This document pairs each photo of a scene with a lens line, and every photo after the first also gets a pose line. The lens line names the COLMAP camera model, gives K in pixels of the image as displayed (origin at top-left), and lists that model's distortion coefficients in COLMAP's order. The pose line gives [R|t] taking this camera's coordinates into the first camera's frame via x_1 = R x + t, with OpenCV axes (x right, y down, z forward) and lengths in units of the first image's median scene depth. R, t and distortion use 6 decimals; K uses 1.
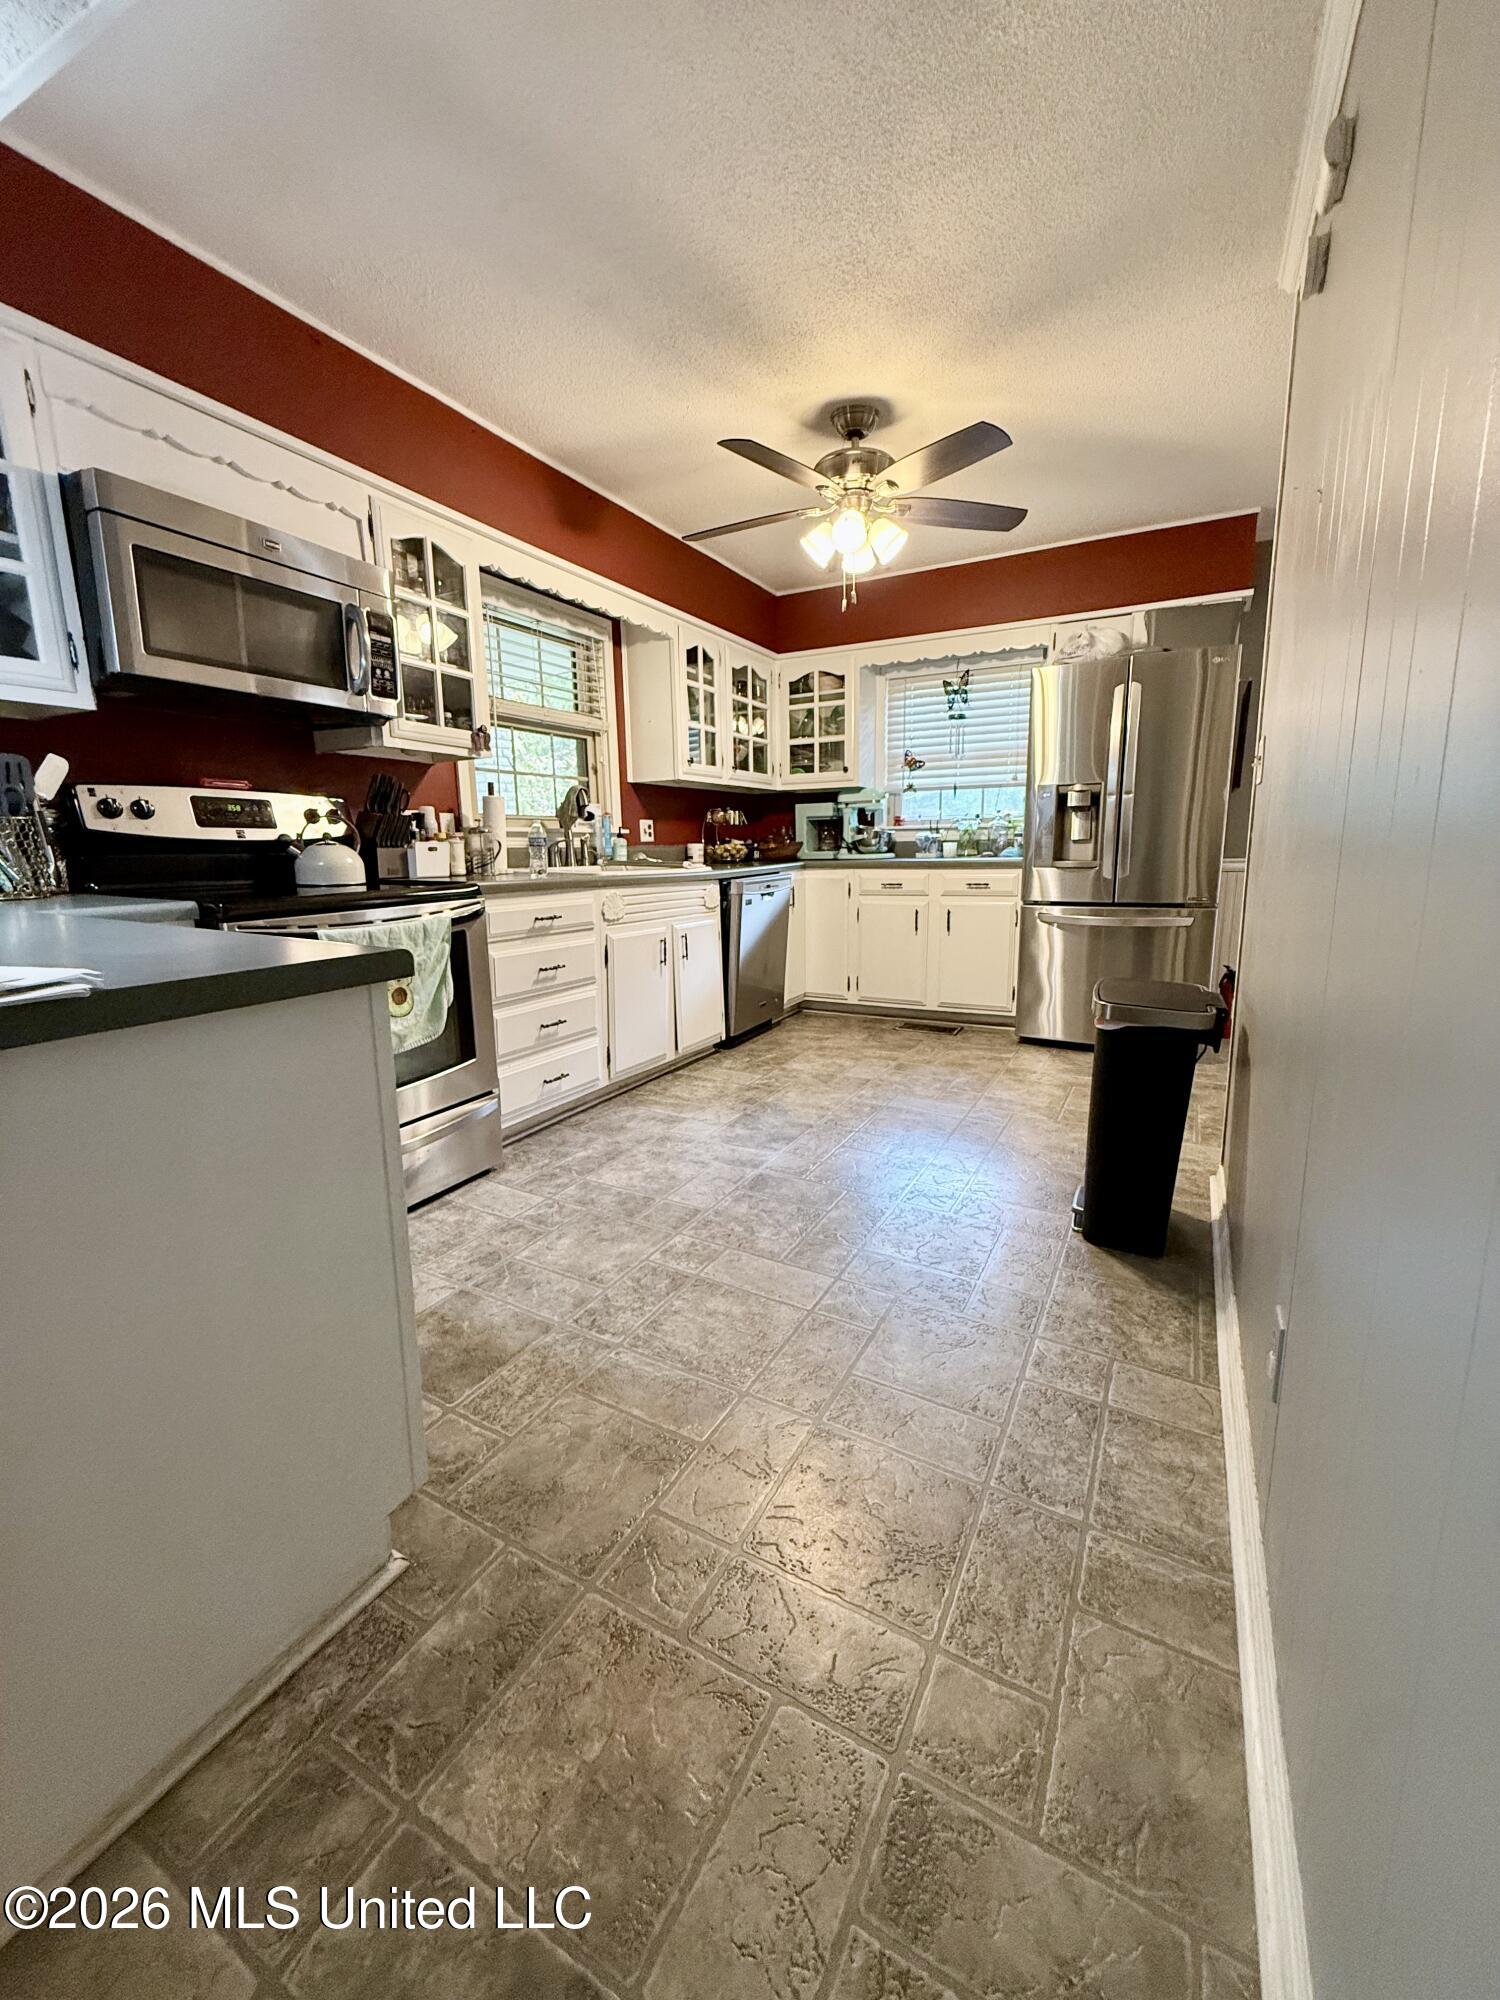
lens RADIAL K [[812.0, 0, 756.5], [0, 812.0, 988.3], [0, 0, 1]] dist [0.000827, 0.001865]
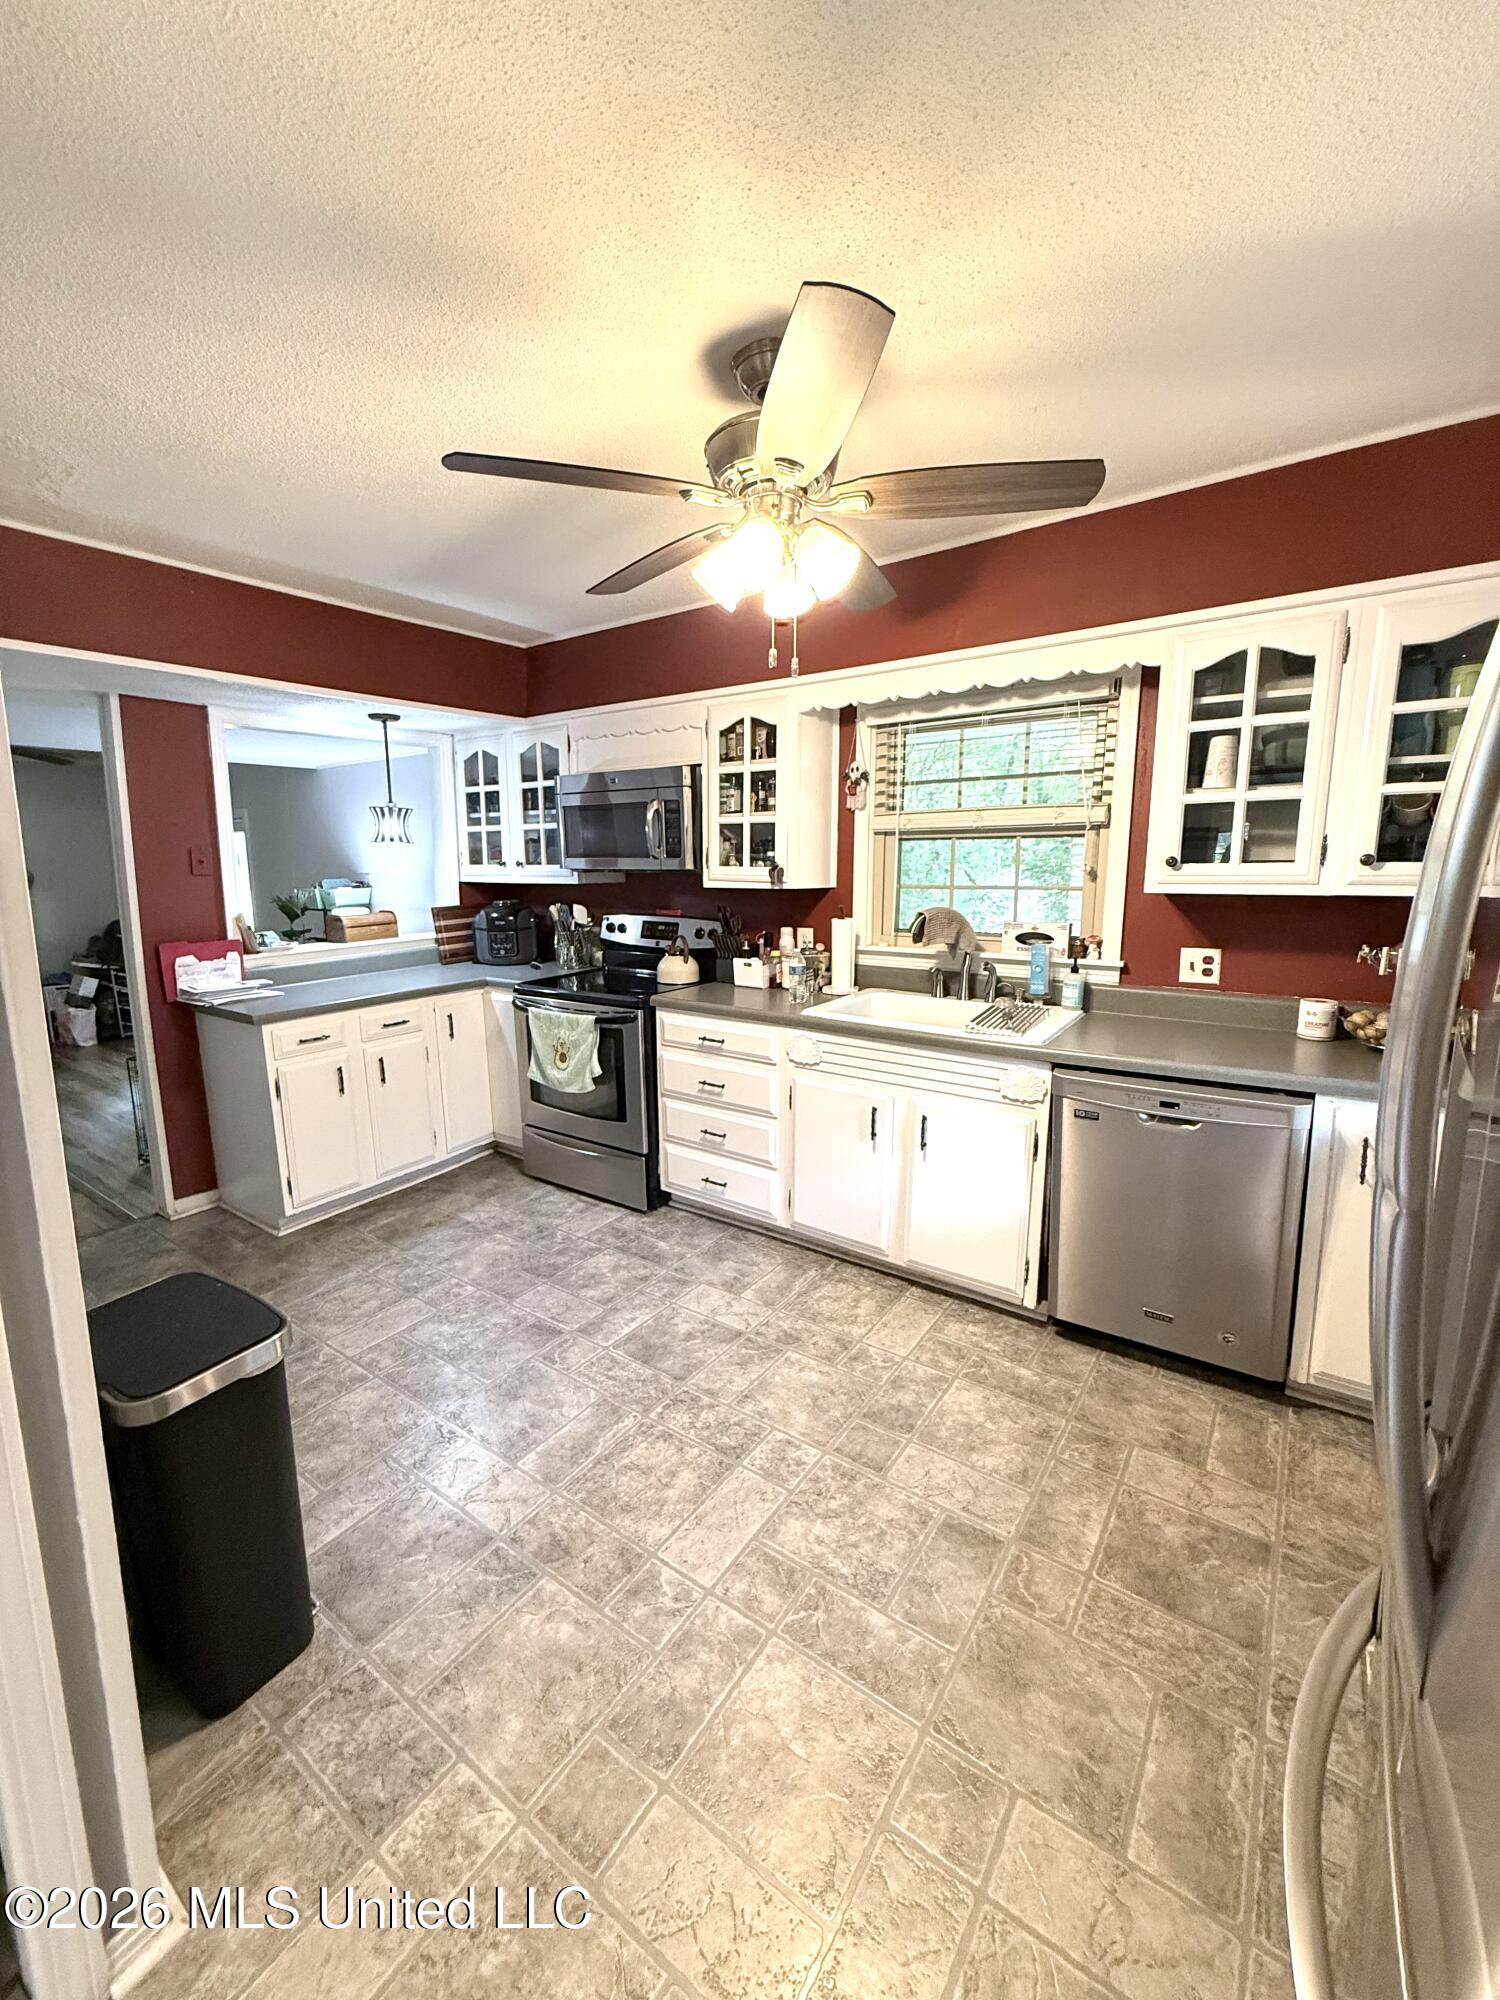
lens RADIAL K [[812.0, 0, 763.0], [0, 812.0, 1001.0], [0, 0, 1]] dist [0.000827, 0.001865]
pose [[-0.130924, 0.184170, -0.974136, 0.744622], [-0.164654, 0.964908, 0.204554, -0.349560], [0.977624, 0.187177, -0.096006, 1.083058]]
